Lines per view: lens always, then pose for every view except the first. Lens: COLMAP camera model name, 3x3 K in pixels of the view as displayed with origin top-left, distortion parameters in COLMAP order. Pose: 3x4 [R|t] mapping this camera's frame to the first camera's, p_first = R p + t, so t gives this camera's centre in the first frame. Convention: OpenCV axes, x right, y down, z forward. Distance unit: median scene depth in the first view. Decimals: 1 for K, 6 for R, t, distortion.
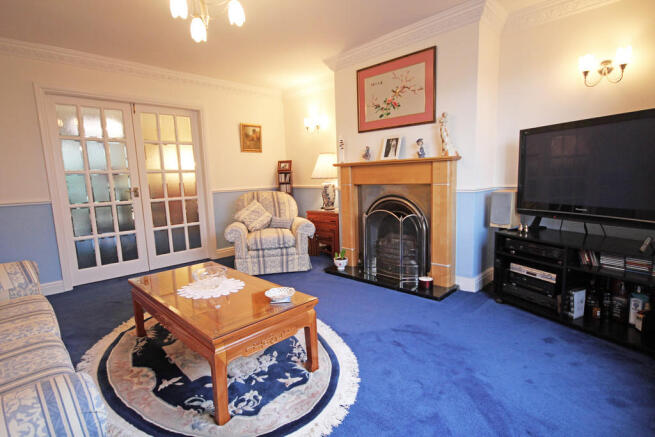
lens RADIAL K [[331.0, 0, 331.1], [0, 331.0, 218.4], [0, 0, 1]] dist [0.002984, 0.000839]
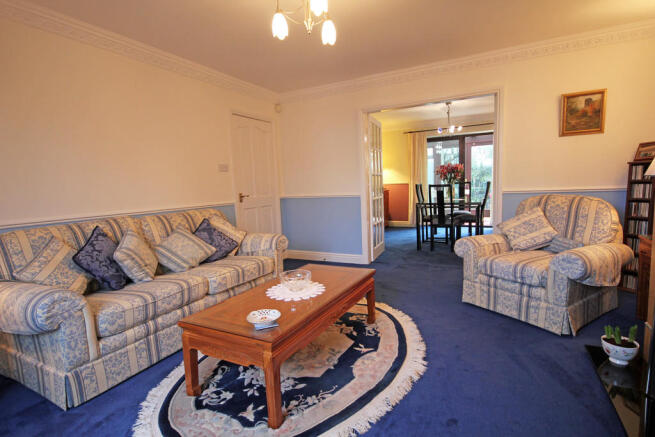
lens RADIAL K [[331.0, 0, 330.4], [0, 331.0, 220.3], [0, 0, 1]] dist [0.002984, 0.000839]
pose [[0.296233, 0.127720, -0.946538, 0.364432], [-0.091922, 0.990231, 0.104847, -0.073345], [0.950682, 0.055948, 0.305079, 0.450924]]
